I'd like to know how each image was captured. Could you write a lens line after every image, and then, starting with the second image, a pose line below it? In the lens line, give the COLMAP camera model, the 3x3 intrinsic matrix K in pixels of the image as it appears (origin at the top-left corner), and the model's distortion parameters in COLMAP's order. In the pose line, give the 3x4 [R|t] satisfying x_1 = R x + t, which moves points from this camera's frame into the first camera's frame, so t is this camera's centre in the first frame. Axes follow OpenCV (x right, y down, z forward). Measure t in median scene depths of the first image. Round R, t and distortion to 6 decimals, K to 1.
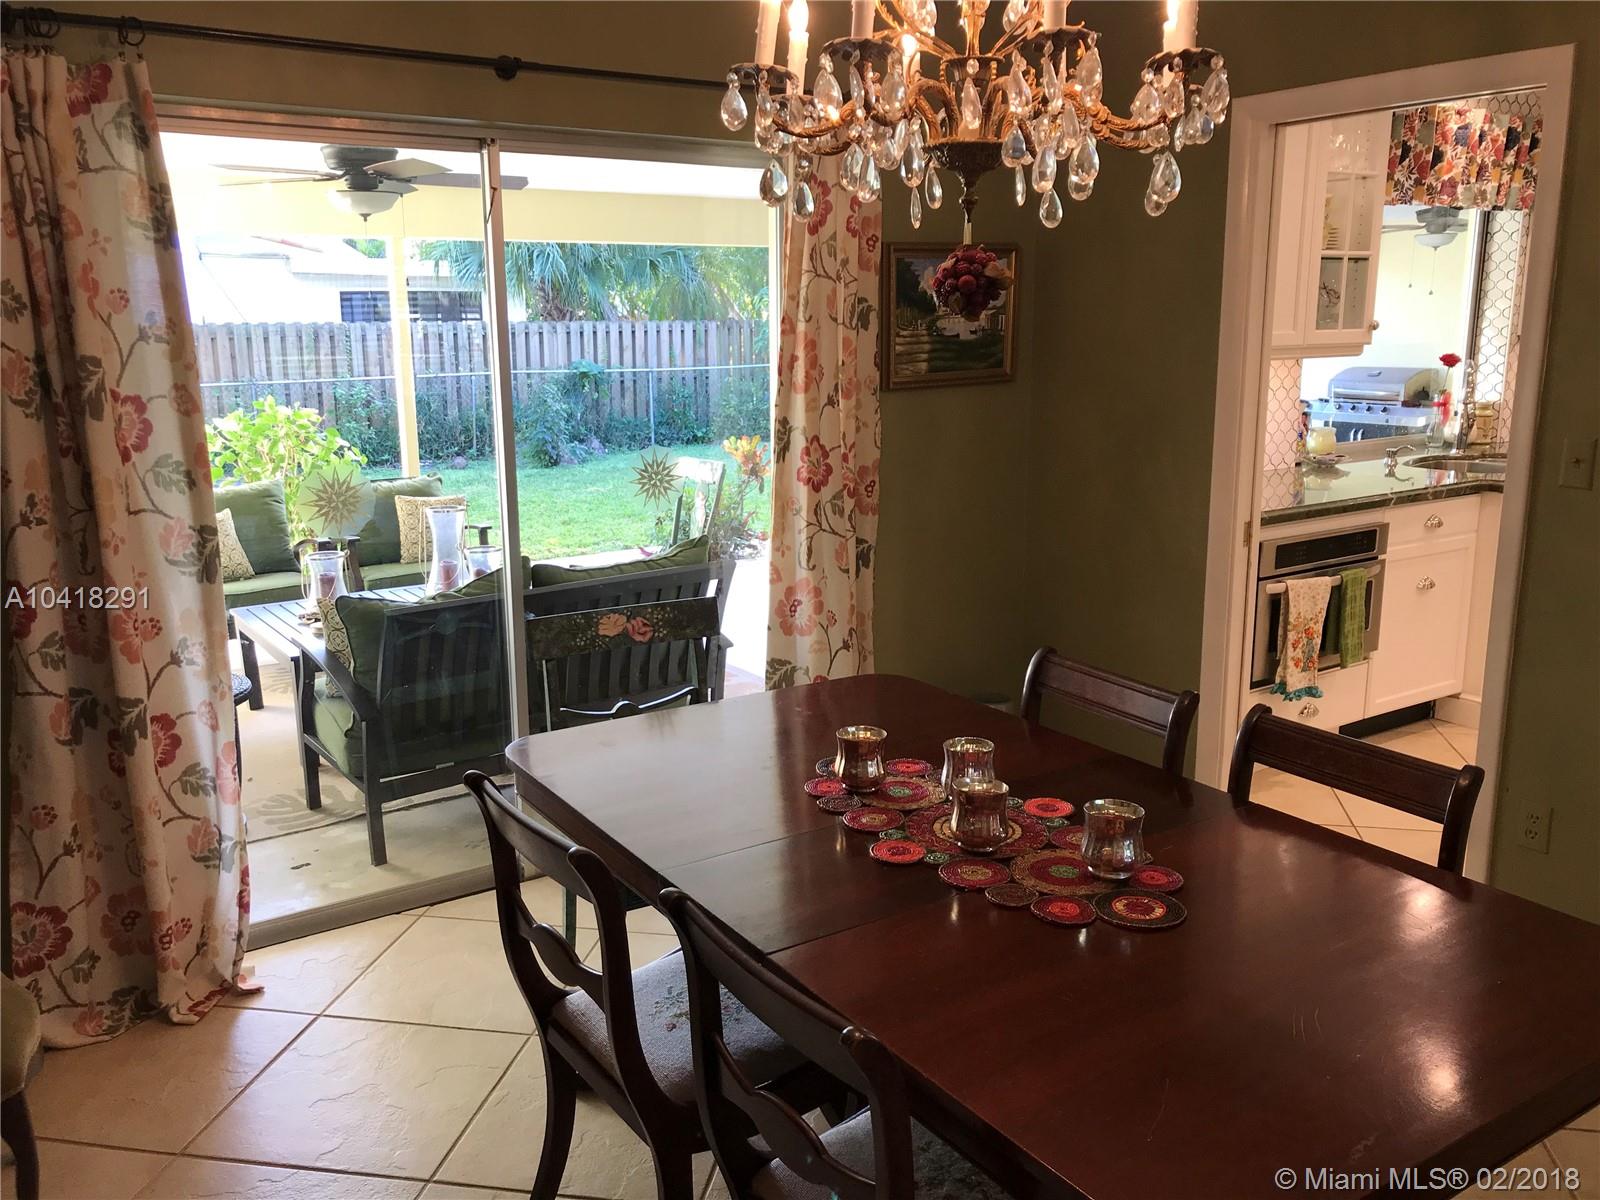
lens RADIAL K [[1316.2, 0, 800.3], [0, 1316.2, 599.8], [0, 0, 1]] dist [0.083561, -0.128061]
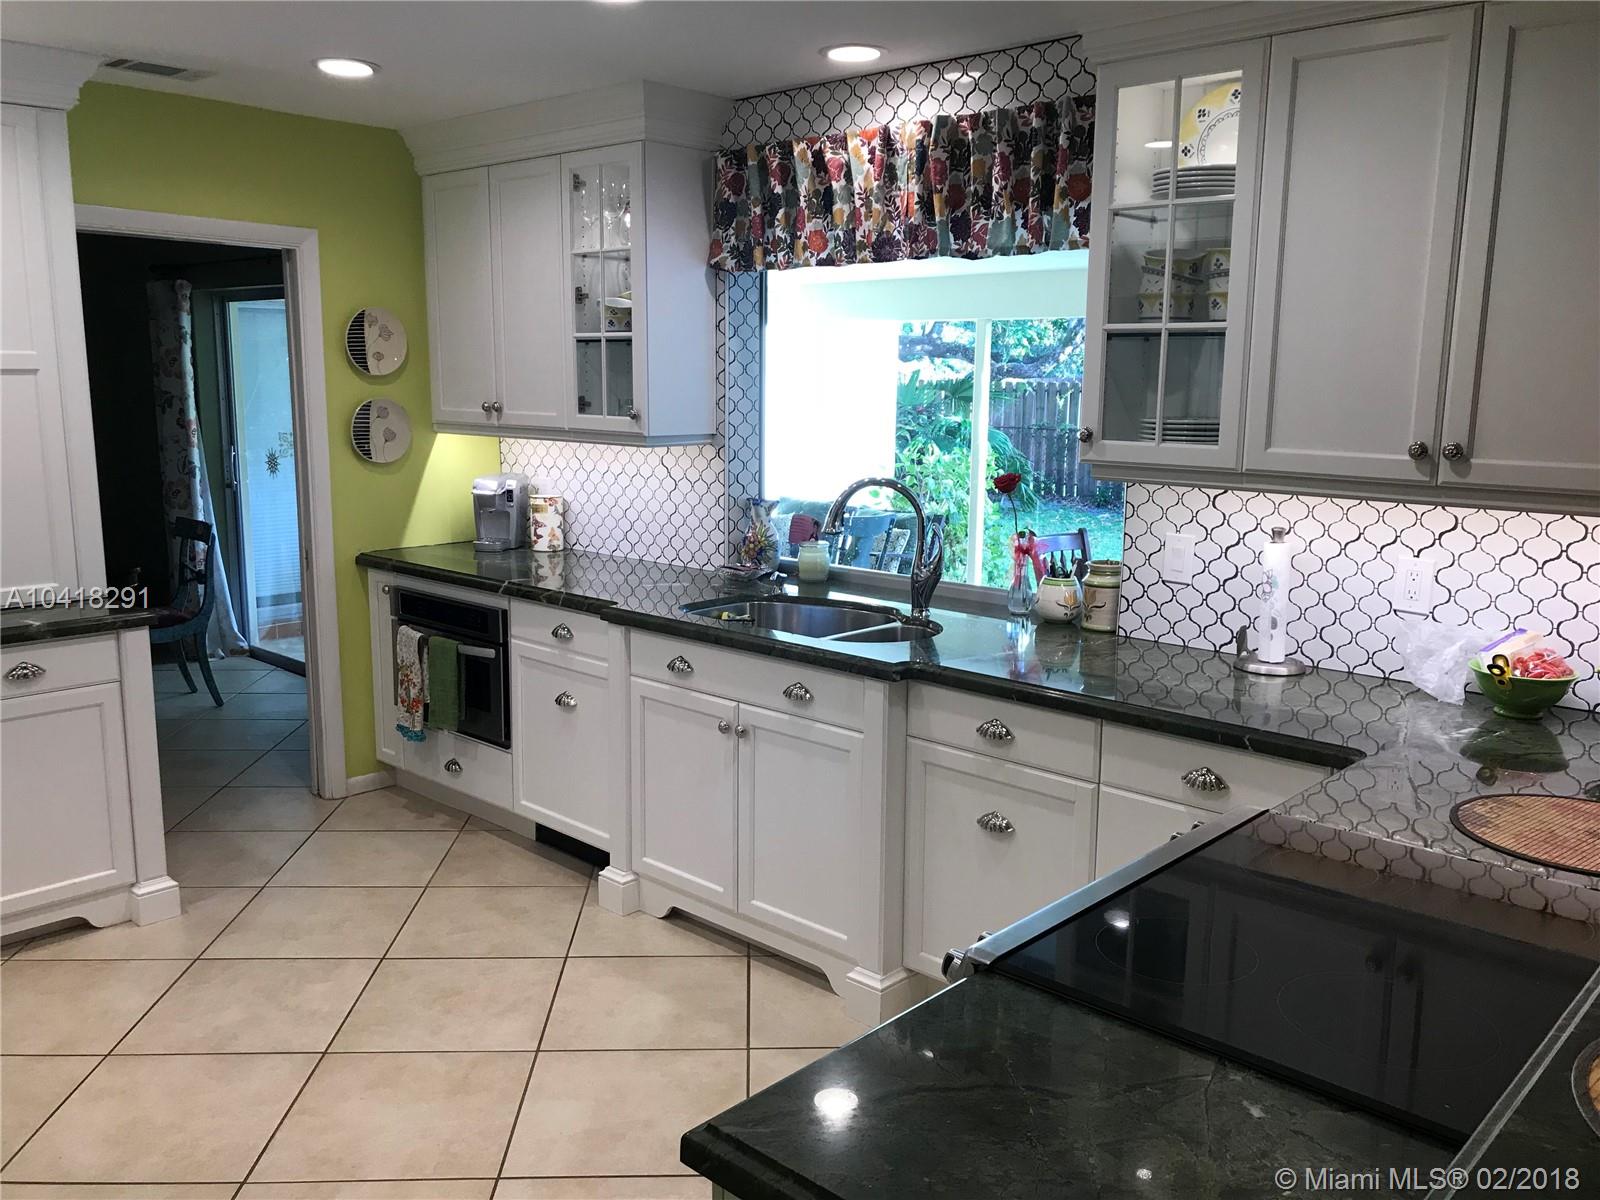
lens RADIAL K [[1316.2, 0, 800.3], [0, 1316.2, 599.8], [0, 0, 1]] dist [0.083561, -0.128061]
pose [[0.223380, 0.179978, -0.957971, 0.511203], [-0.223425, 0.966093, 0.129405, -0.086284], [0.948780, 0.185128, 0.256018, 0.346183]]
